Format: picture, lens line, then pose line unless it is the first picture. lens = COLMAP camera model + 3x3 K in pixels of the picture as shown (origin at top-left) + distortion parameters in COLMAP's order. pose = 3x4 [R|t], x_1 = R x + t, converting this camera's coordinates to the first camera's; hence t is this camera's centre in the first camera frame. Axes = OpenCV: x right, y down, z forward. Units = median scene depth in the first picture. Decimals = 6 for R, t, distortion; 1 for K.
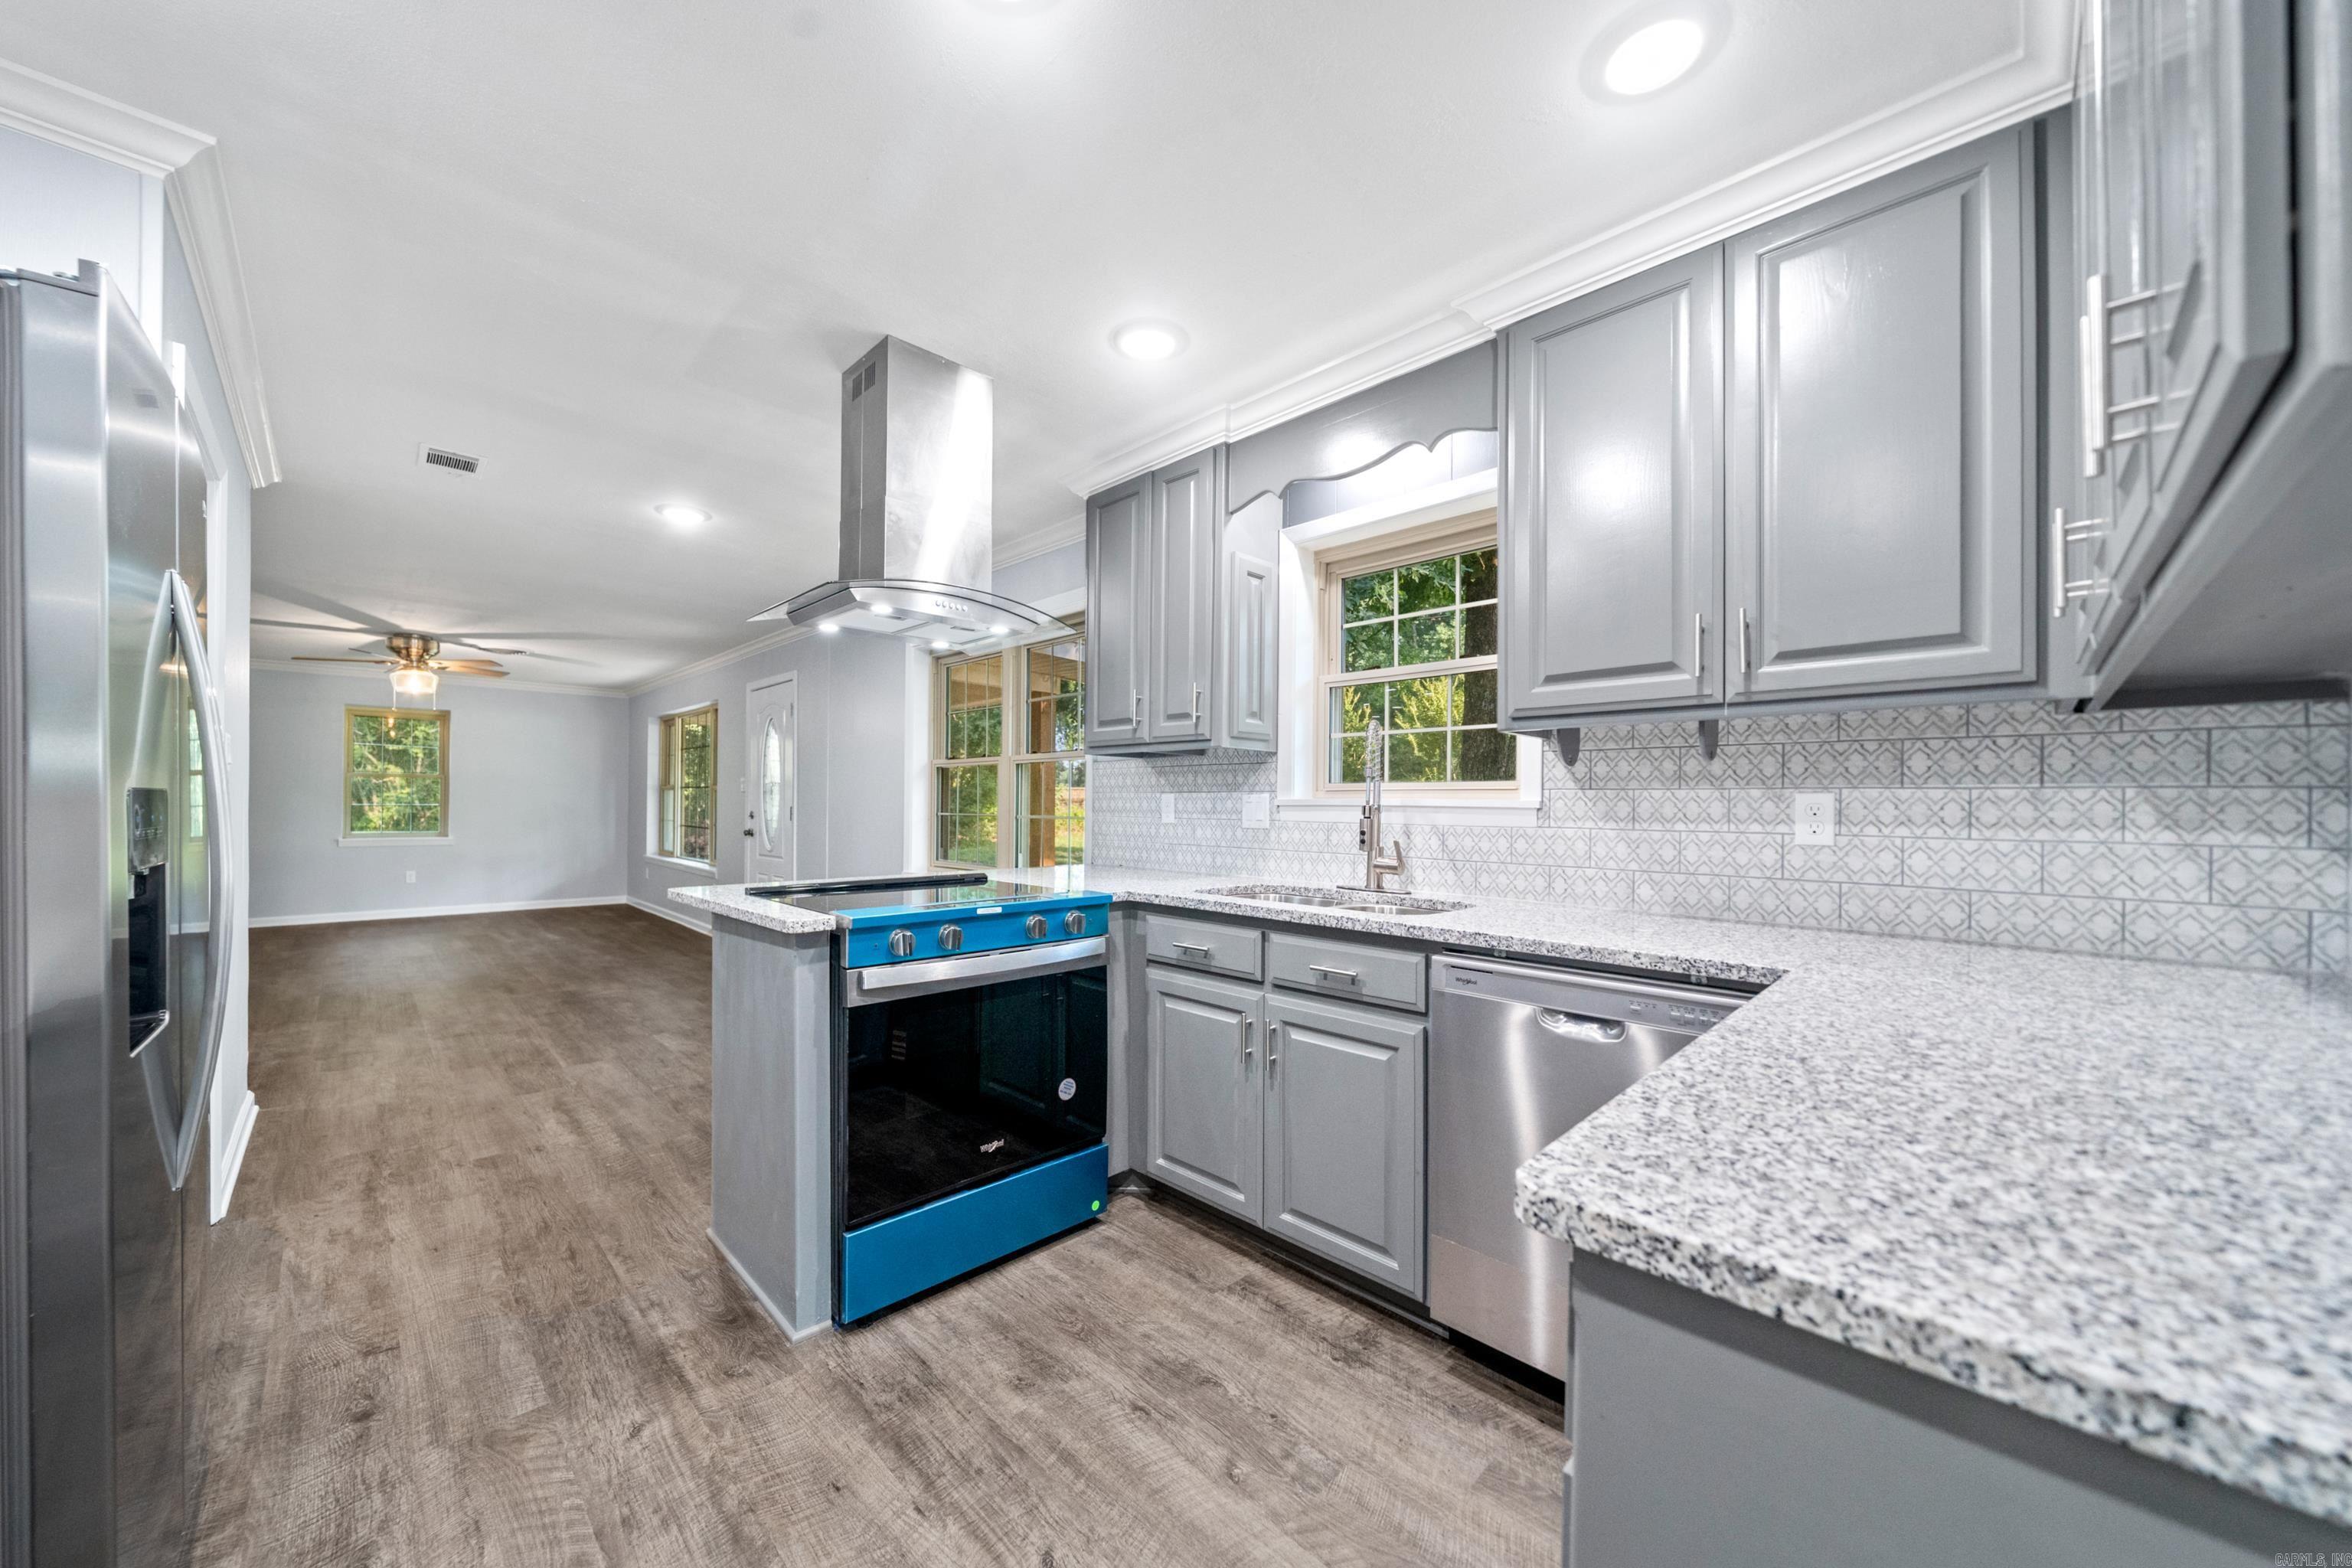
lens RADIAL K [[842.4, 0, 1156.6], [0, 842.4, 799.6], [0, 0, 1]] dist [-0.005981, 0.000467]
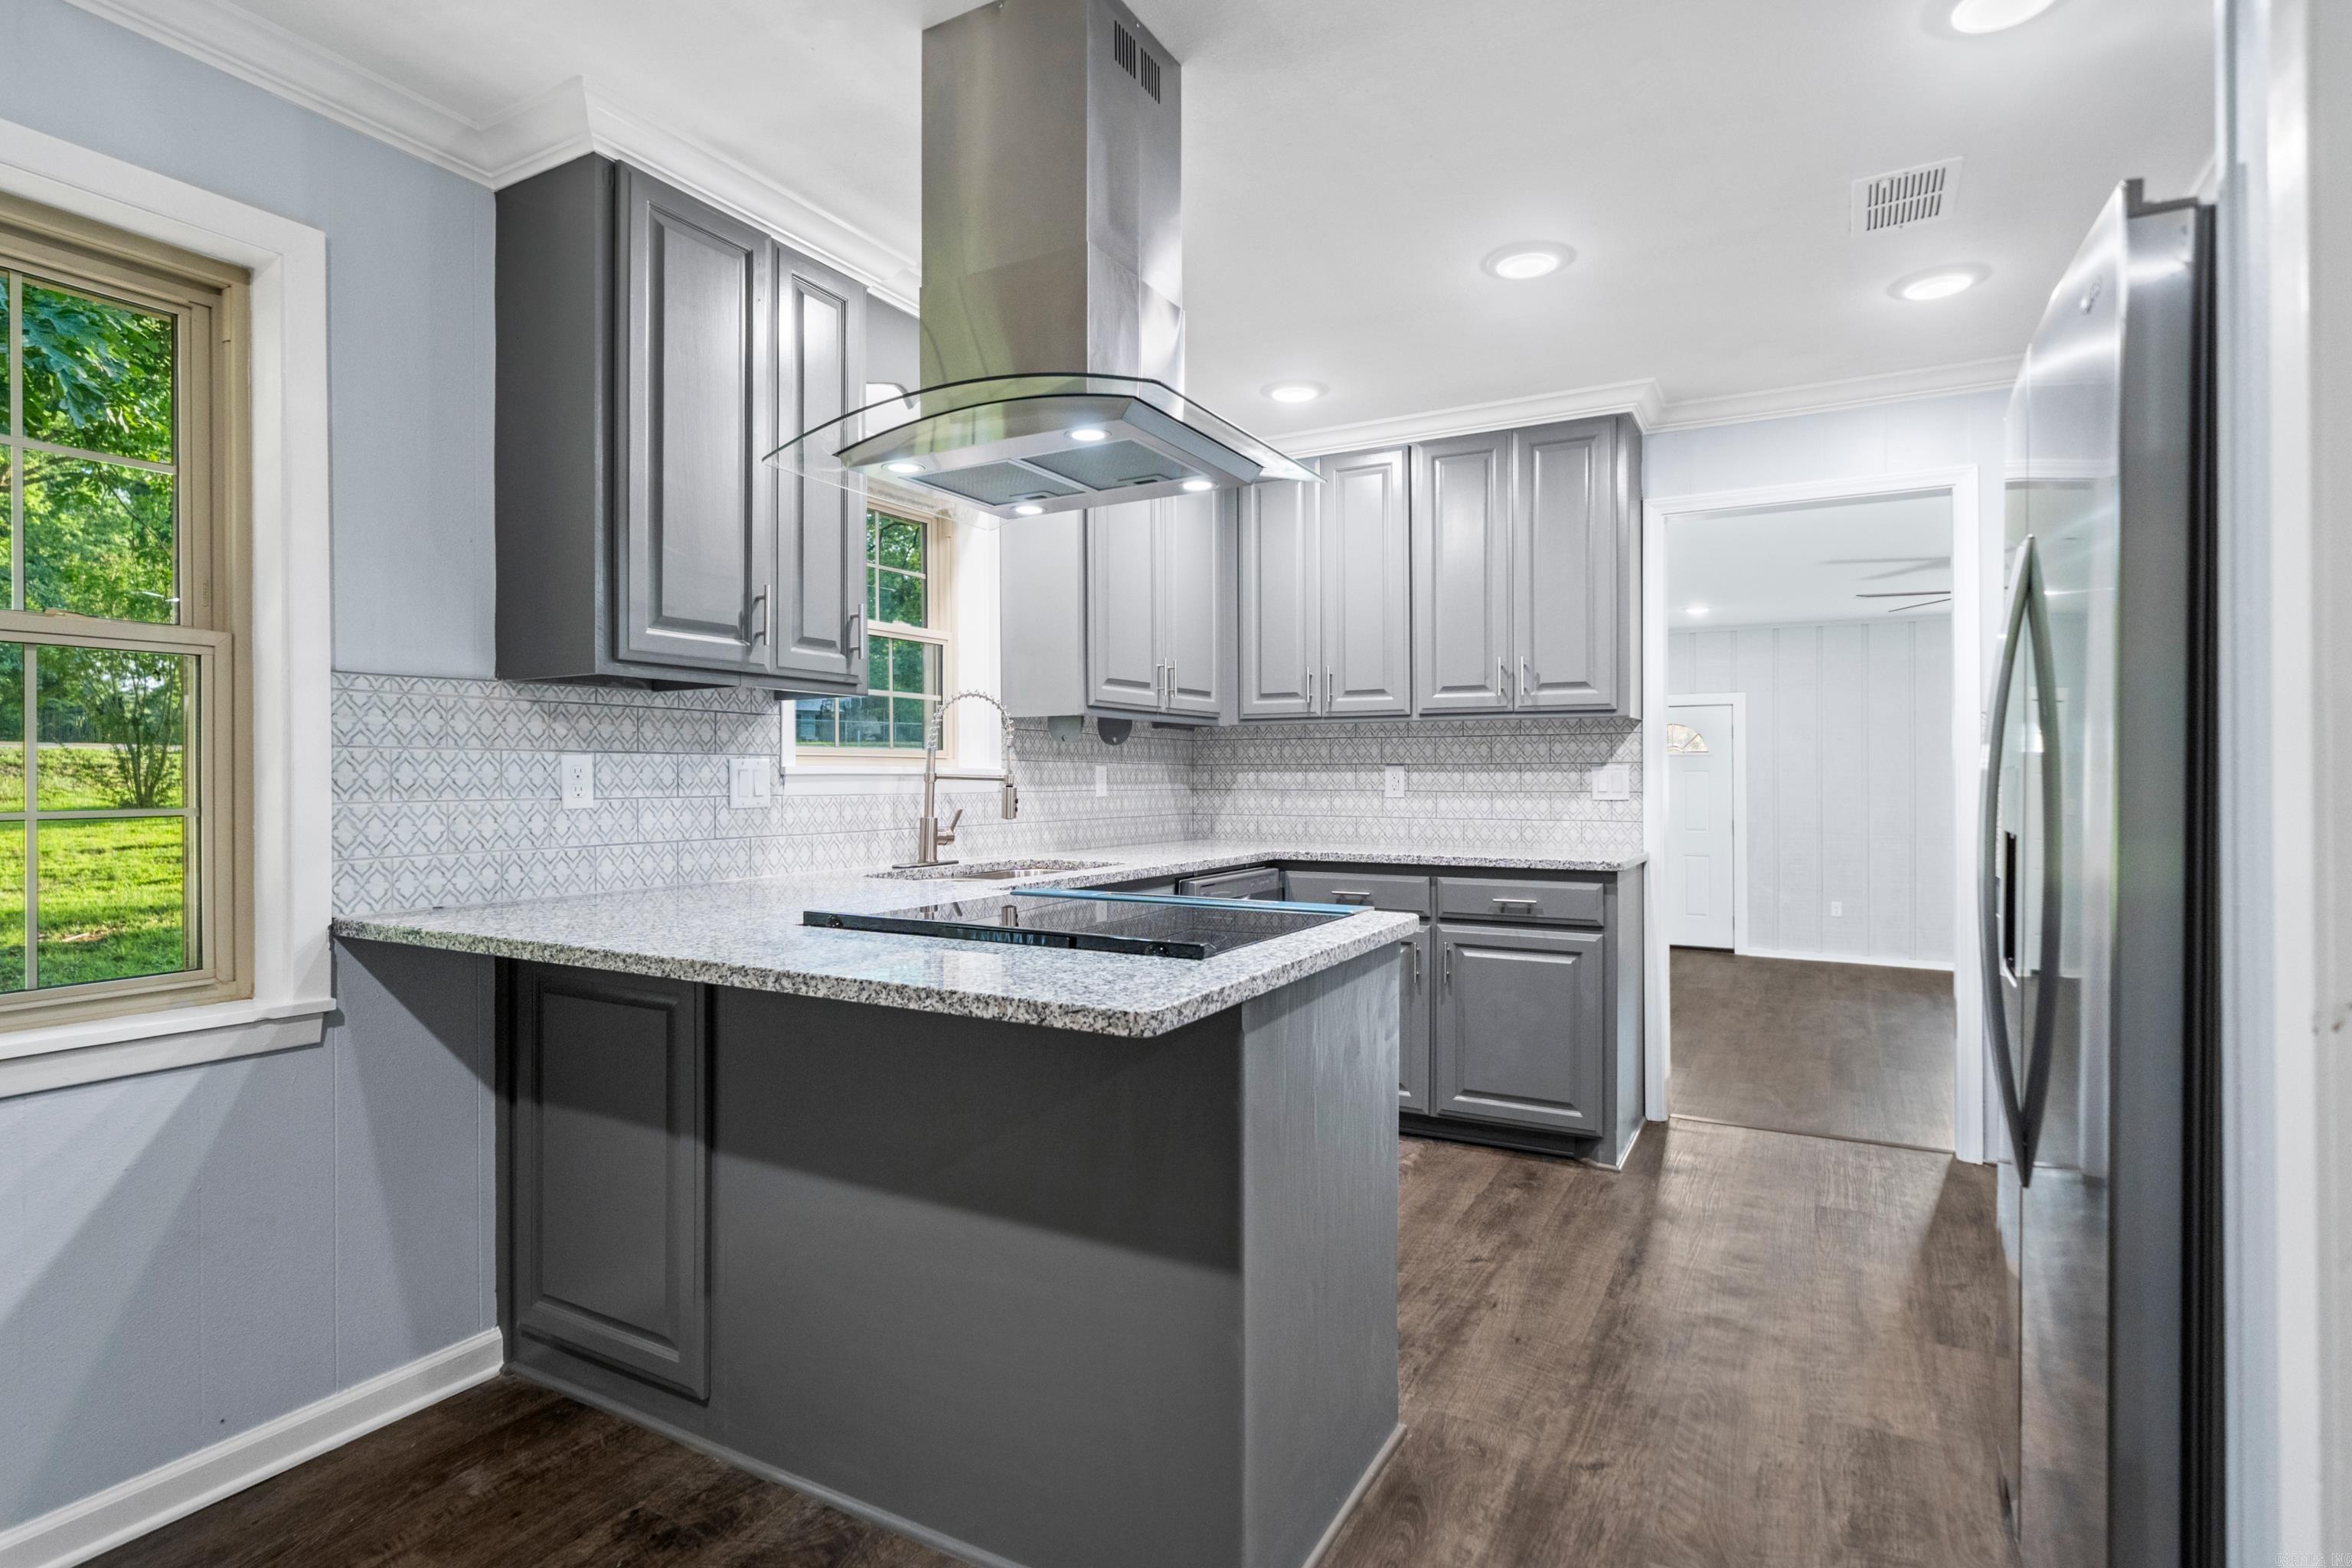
lens RADIAL K [[1187.1, 0, 1111.5], [0, 1187.1, 771.1], [0, 0, 1]] dist [0.001670, 0.000197]
pose [[-0.257081, -0.006050, 0.966371, -0.873166], [-0.009842, 0.999945, 0.003642, -0.002419], [-0.966340, -0.008574, -0.257127, 0.932718]]
